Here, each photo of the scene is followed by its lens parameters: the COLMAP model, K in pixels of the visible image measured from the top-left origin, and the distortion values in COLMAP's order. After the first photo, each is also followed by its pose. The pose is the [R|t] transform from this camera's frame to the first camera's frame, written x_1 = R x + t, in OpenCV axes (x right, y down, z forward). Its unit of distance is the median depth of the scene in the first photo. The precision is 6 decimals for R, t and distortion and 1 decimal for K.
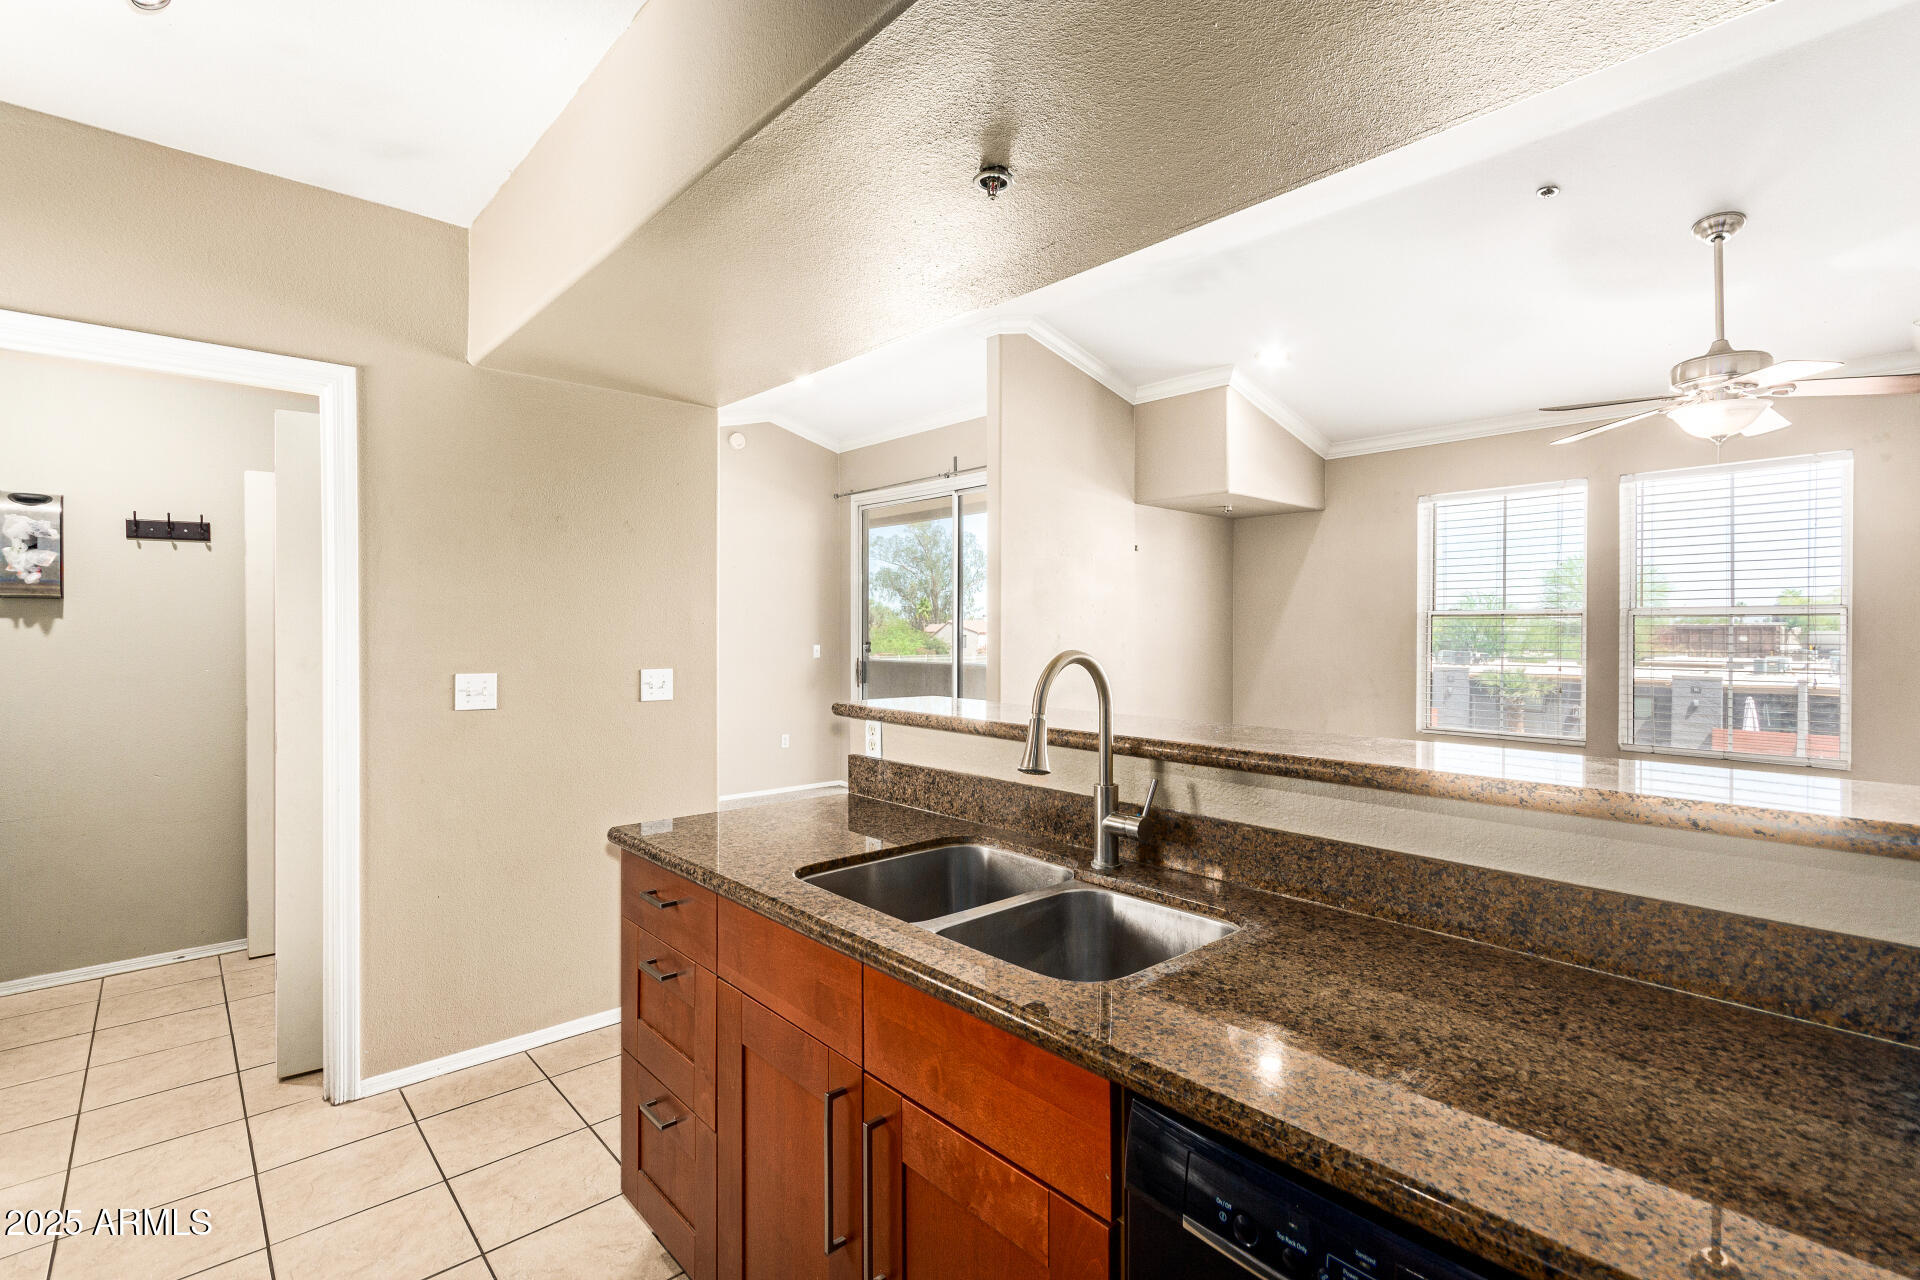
lens RADIAL K [[928.0, 0, 957.5], [0, 928.0, 636.1], [0, 0, 1]] dist [-0.005373, 0.005868]
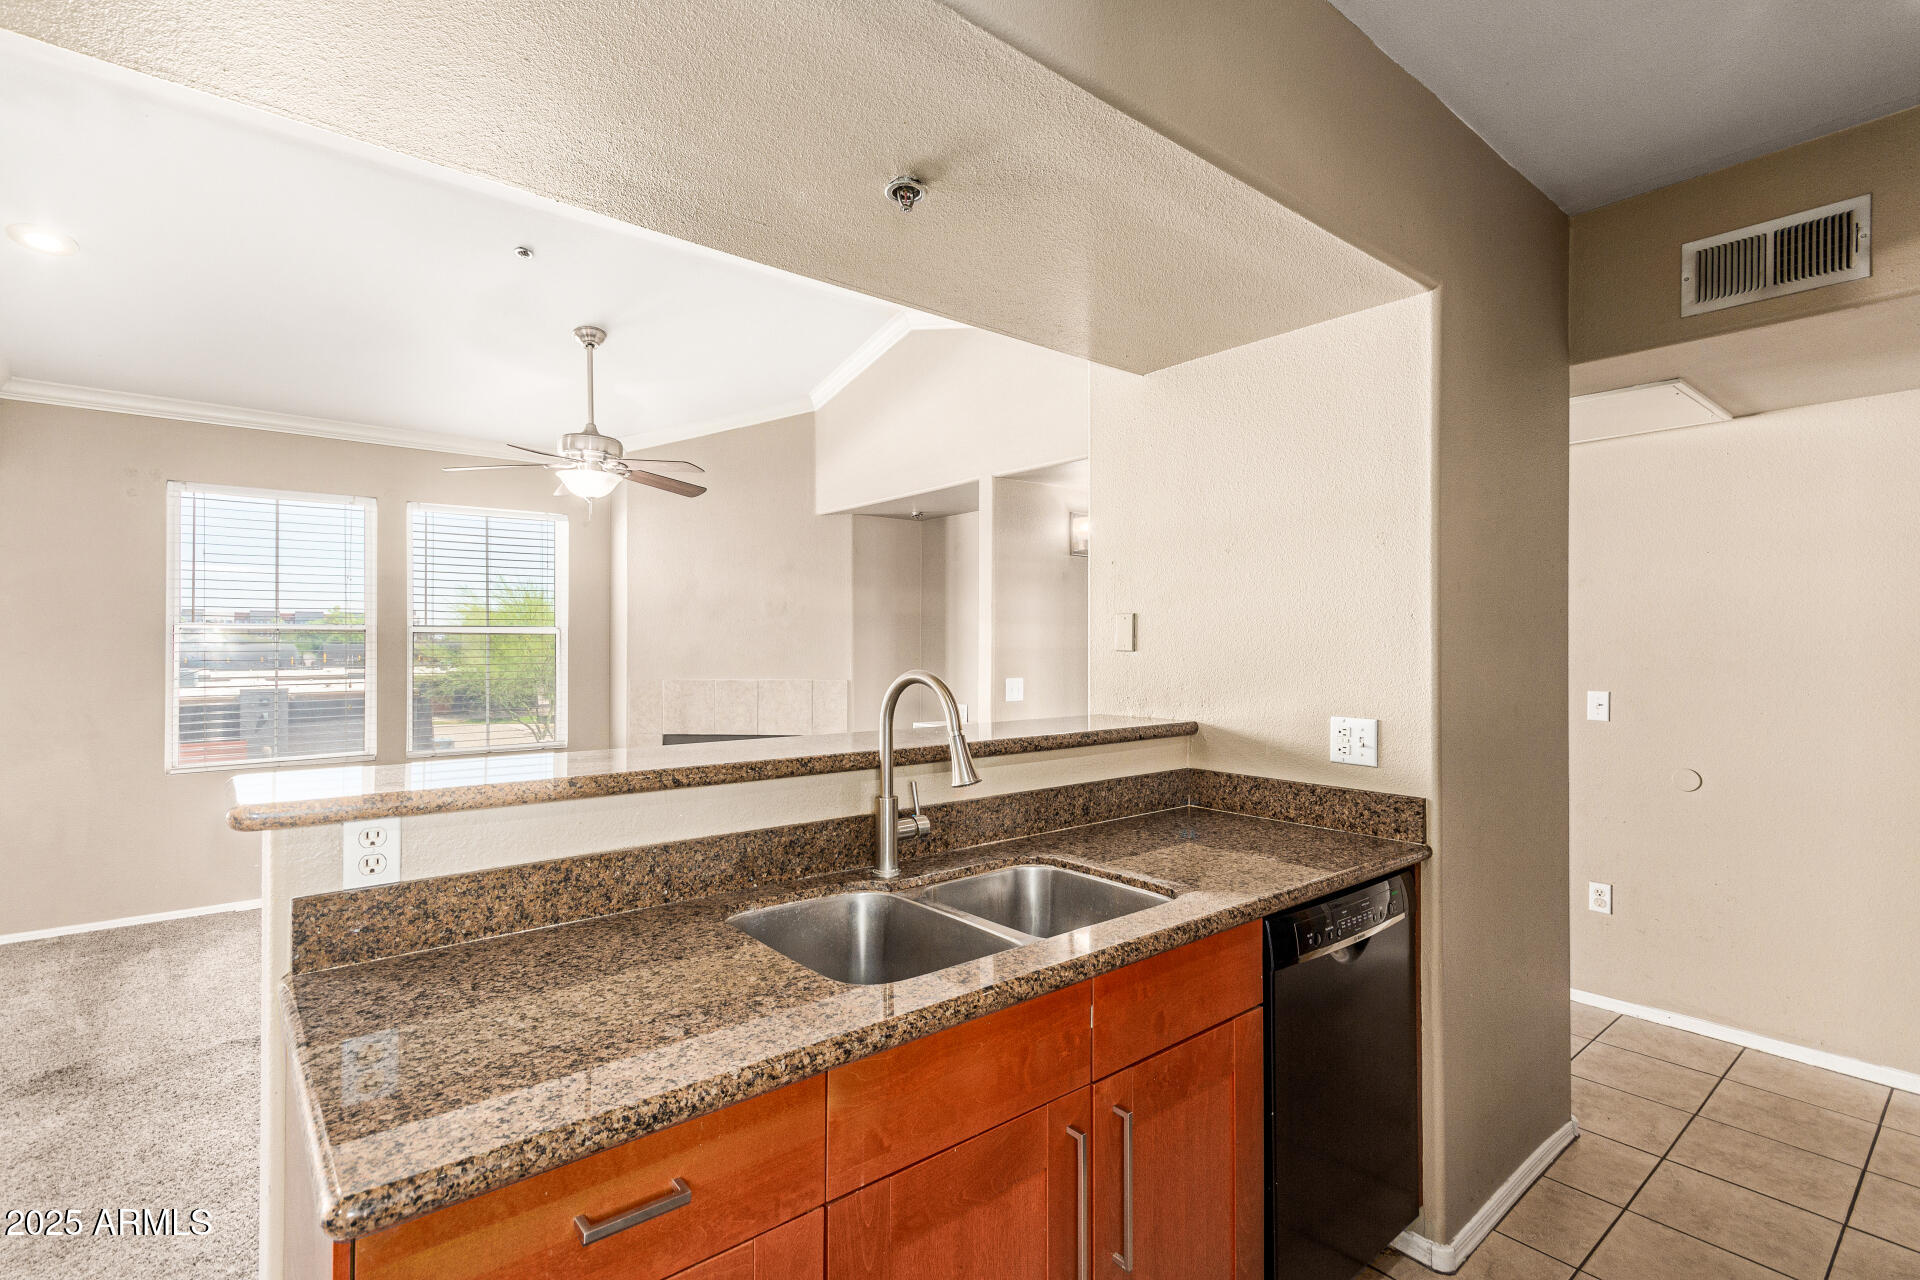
lens RADIAL K [[912.1, 0, 961.2], [0, 912.1, 628.7], [0, 0, 1]] dist [0.008357, 0.000858]
pose [[0.023878, 0.011191, 0.999652, -0.412521], [0.008984, 0.999895, -0.011409, -0.009856], [-0.999675, 0.009253, 0.023775, 0.409585]]
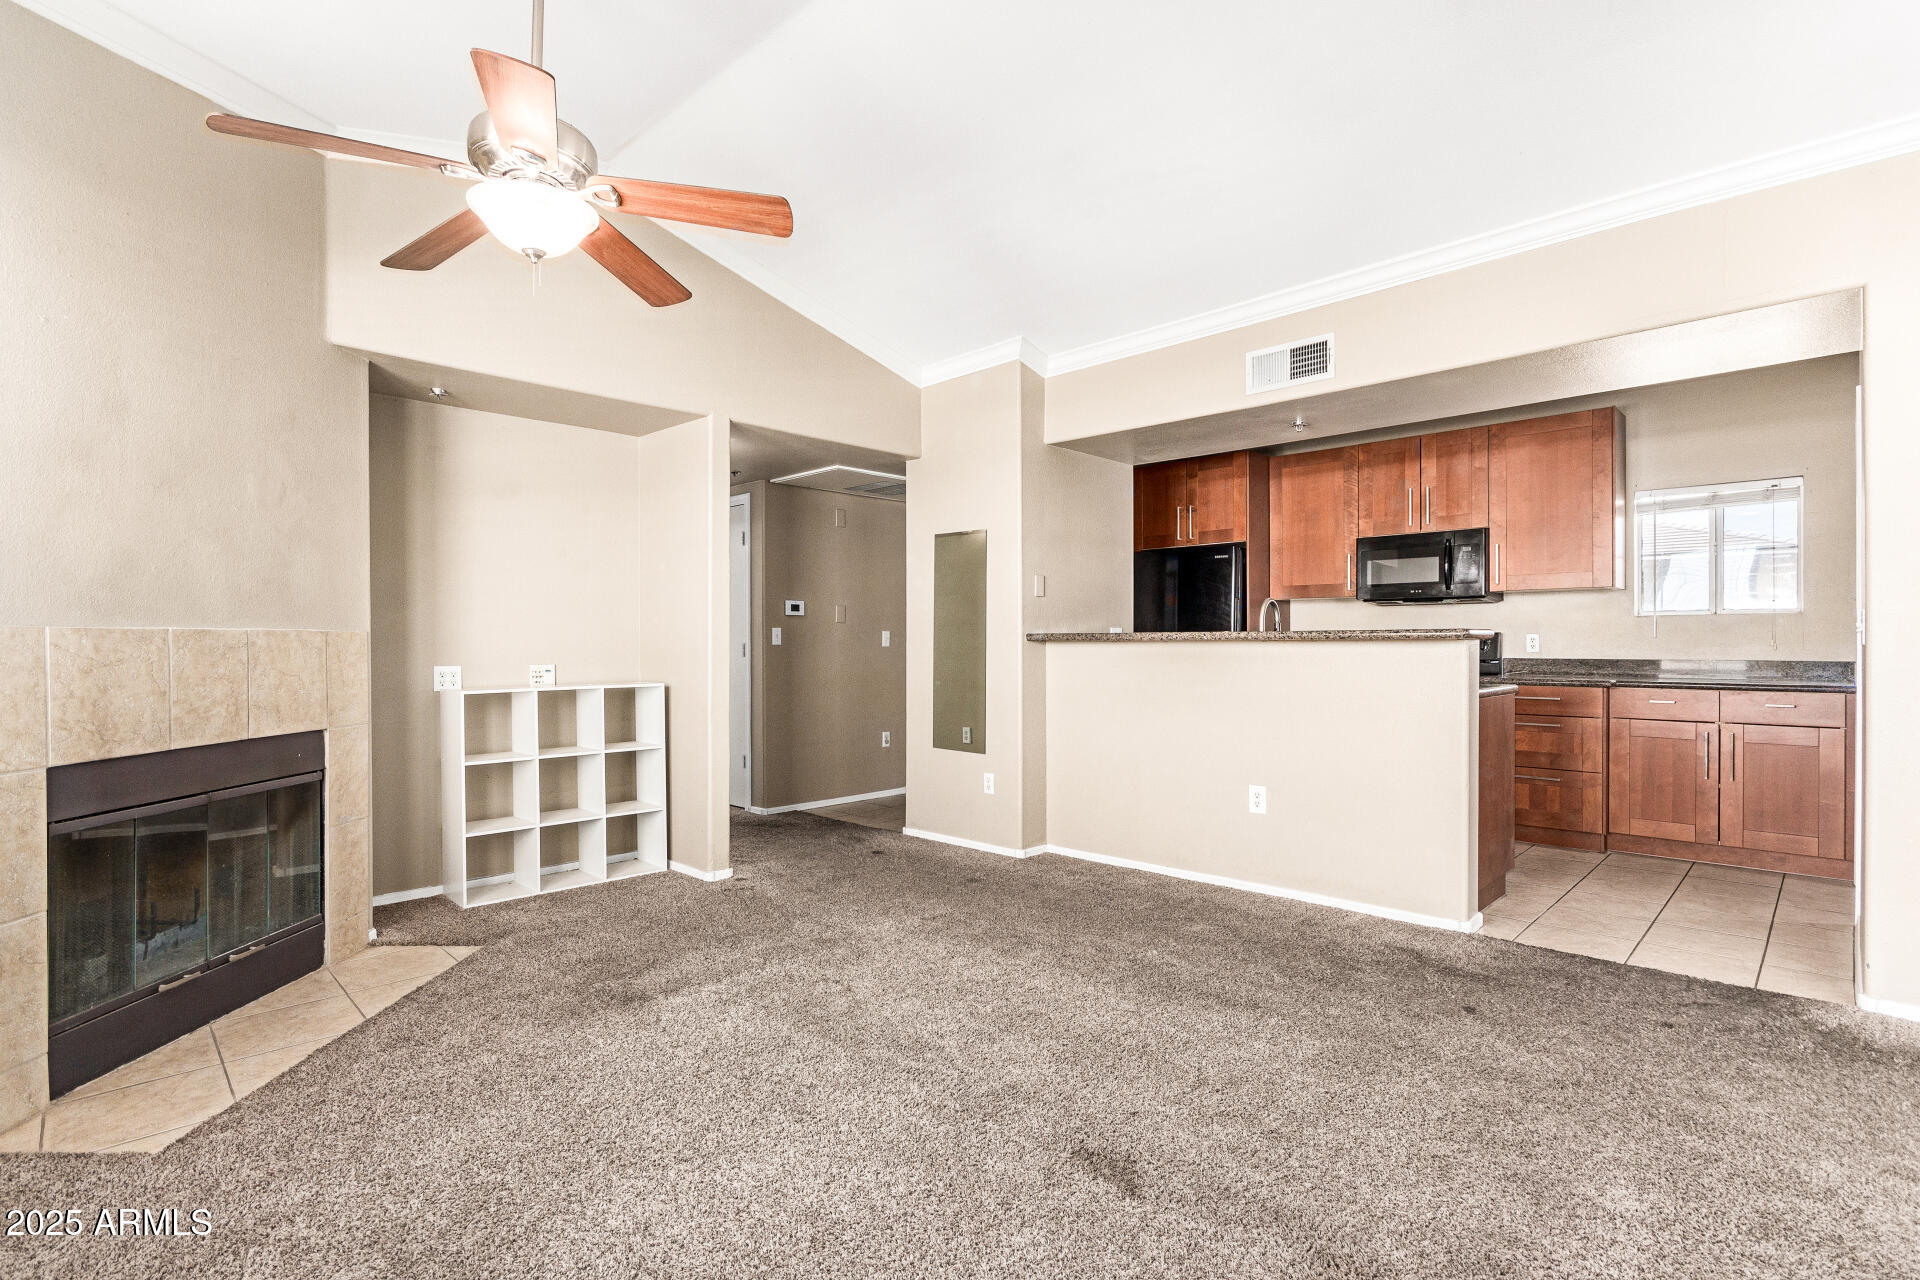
lens RADIAL K [[928.0, 0, 973.1], [0, 928.0, 647.0], [0, 0, 1]] dist [-0.005373, 0.005868]
pose [[-0.995418, -0.001481, -0.095606, 0.519504], [-0.002581, 0.999932, 0.011388, 0.055413], [0.095583, 0.011583, -0.995354, 1.543917]]
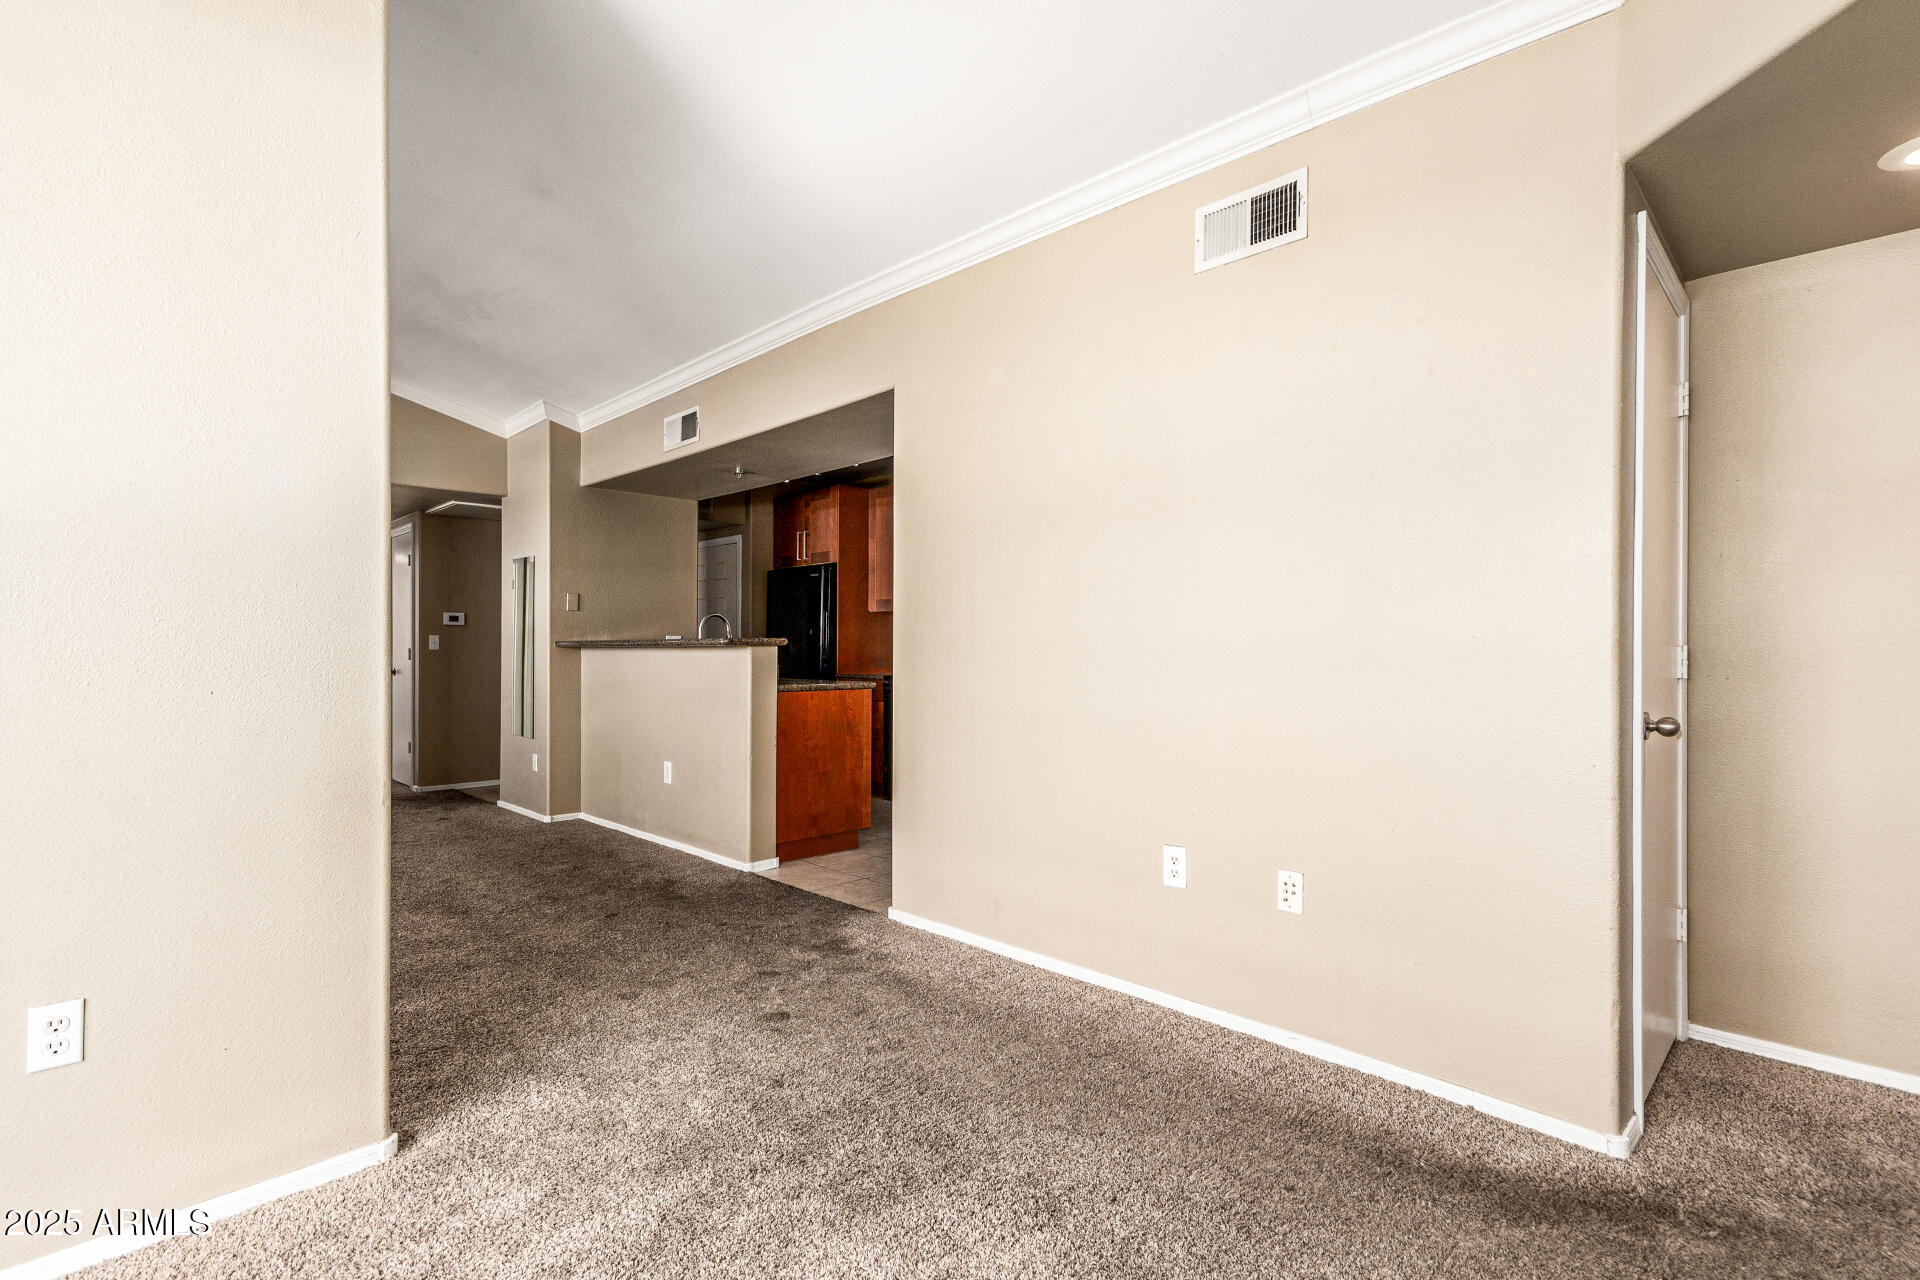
lens RADIAL K [[928.0, 0, 973.0], [0, 928.0, 646.6], [0, 0, 1]] dist [-0.005373, 0.005868]
pose [[-0.997766, -0.004416, -0.066667, -0.253540], [-0.004789, 0.999974, 0.005434, 0.048964], [0.066641, 0.005741, -0.997760, 1.881865]]
